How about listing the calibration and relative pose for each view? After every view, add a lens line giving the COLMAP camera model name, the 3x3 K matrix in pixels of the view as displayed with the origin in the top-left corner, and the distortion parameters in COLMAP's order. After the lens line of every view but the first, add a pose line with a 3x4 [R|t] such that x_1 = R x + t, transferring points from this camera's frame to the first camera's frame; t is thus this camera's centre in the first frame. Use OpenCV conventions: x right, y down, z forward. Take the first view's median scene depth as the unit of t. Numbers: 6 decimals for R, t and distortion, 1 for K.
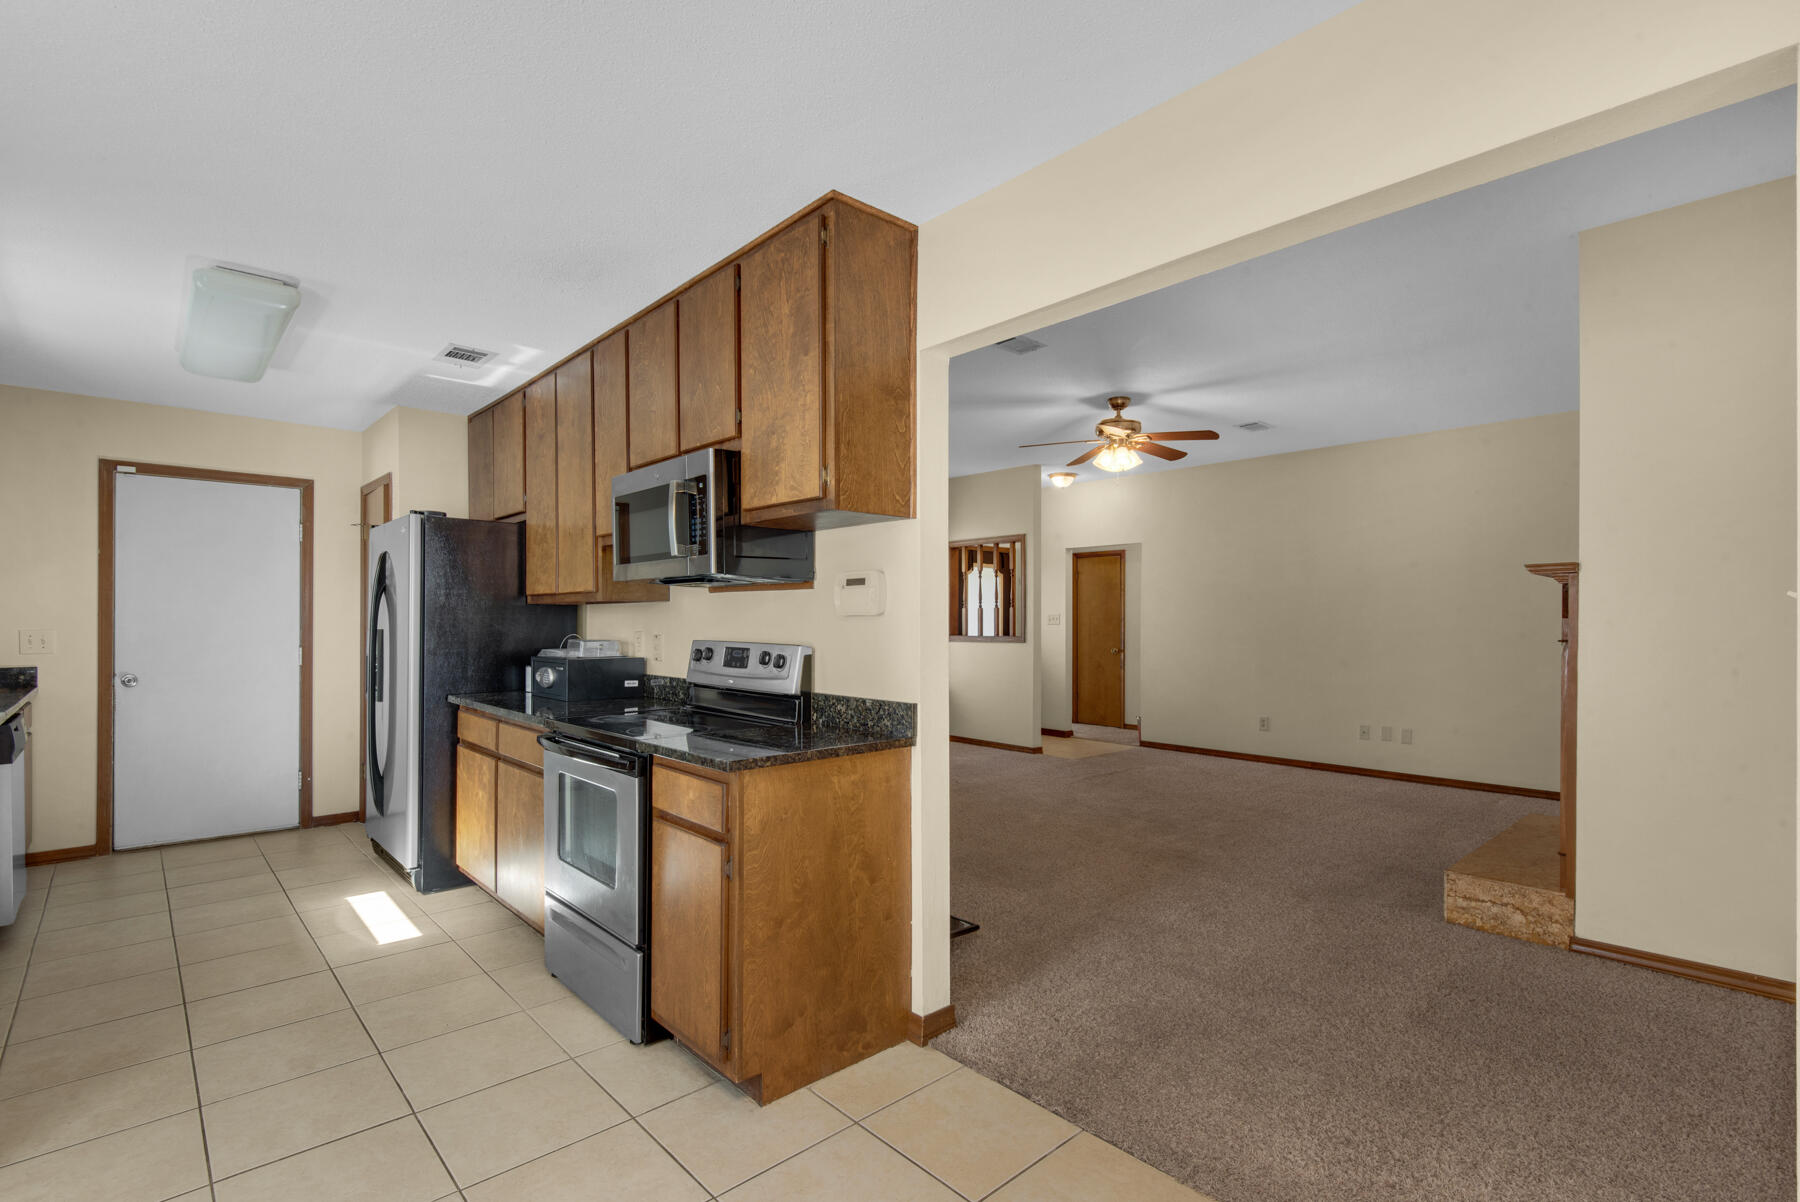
lens RADIAL K [[834.6, 0, 908.5], [0, 834.6, 618.3], [0, 0, 1]] dist [-0.001910, -0.001026]
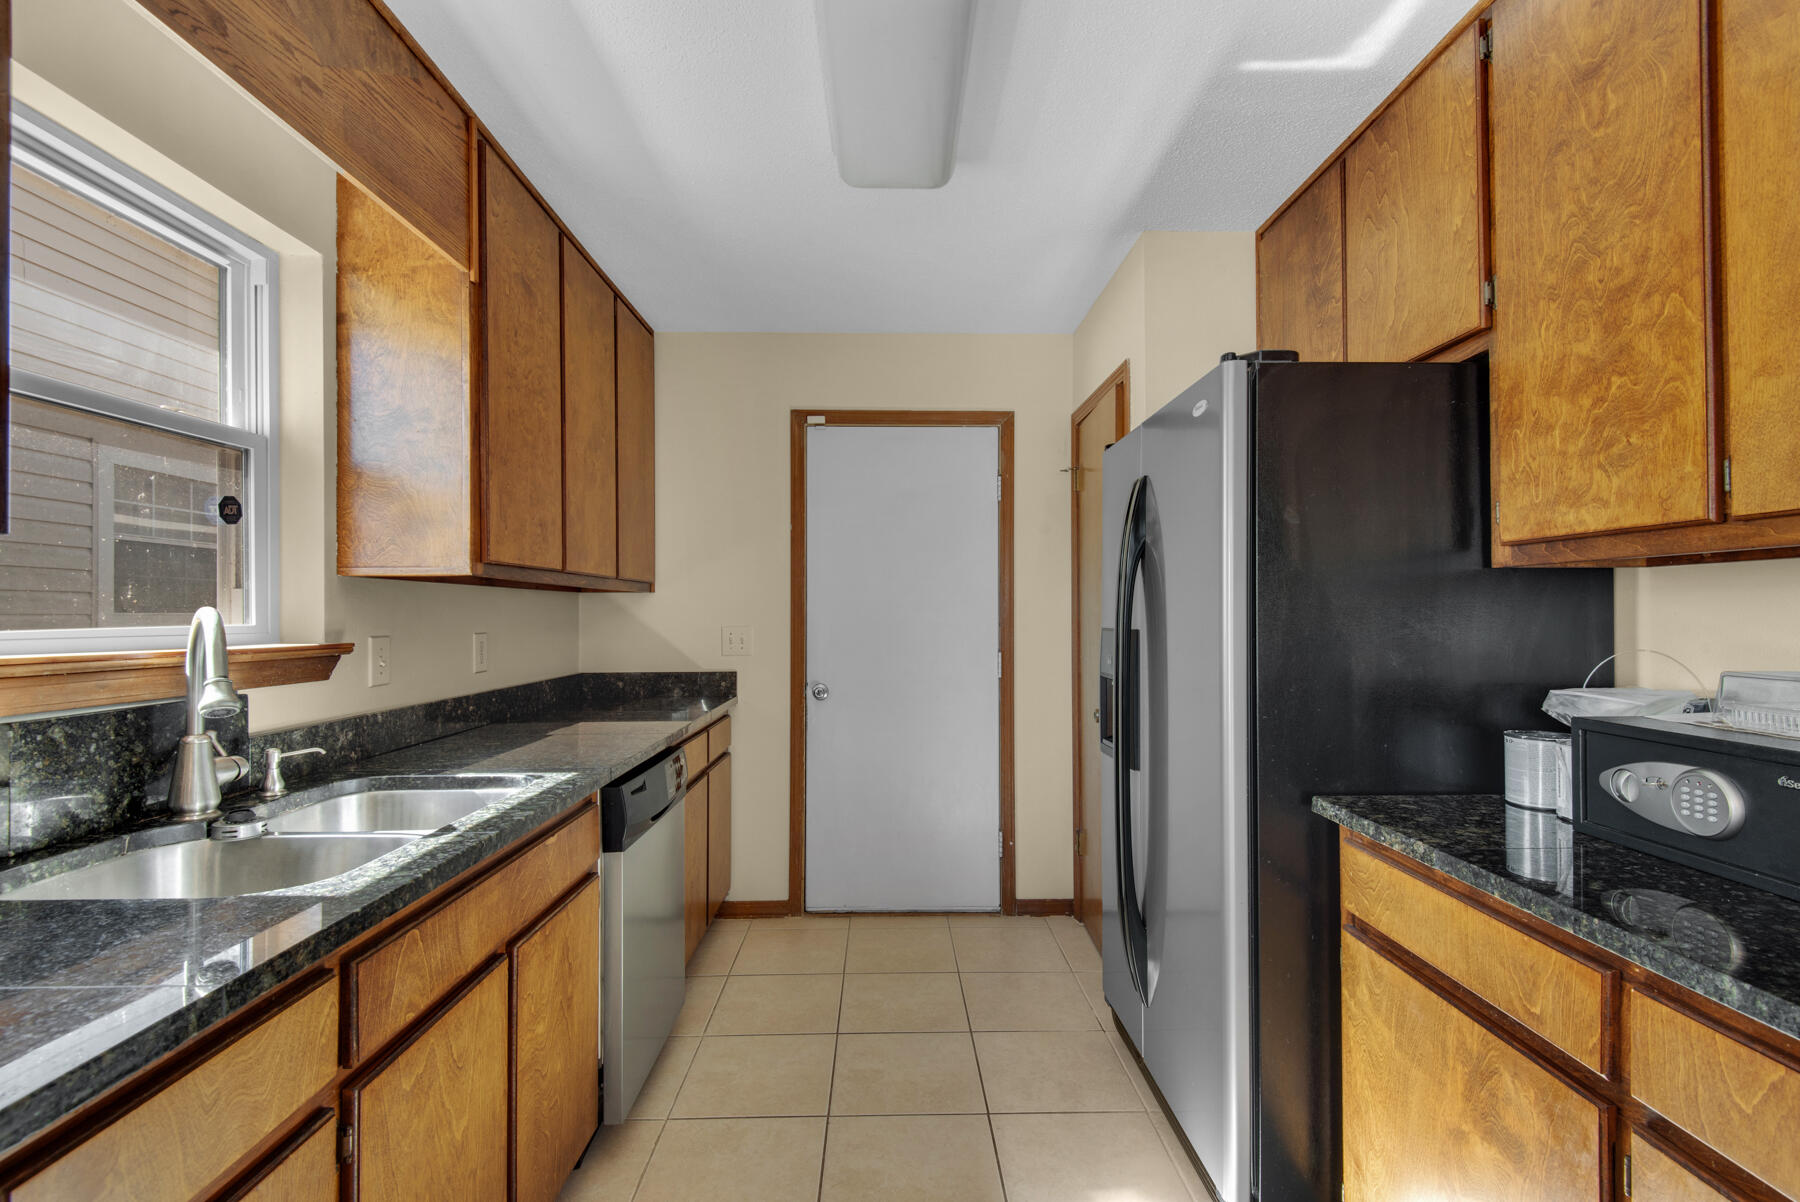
lens RADIAL K [[834.6, 0, 908.5], [0, 834.6, 618.3], [0, 0, 1]] dist [-0.001910, -0.001026]
pose [[0.748014, -0.000093, -0.663683, -0.363869], [0.005649, 0.999965, 0.006227, 0.001754], [0.663659, -0.008407, 0.747988, 0.480863]]
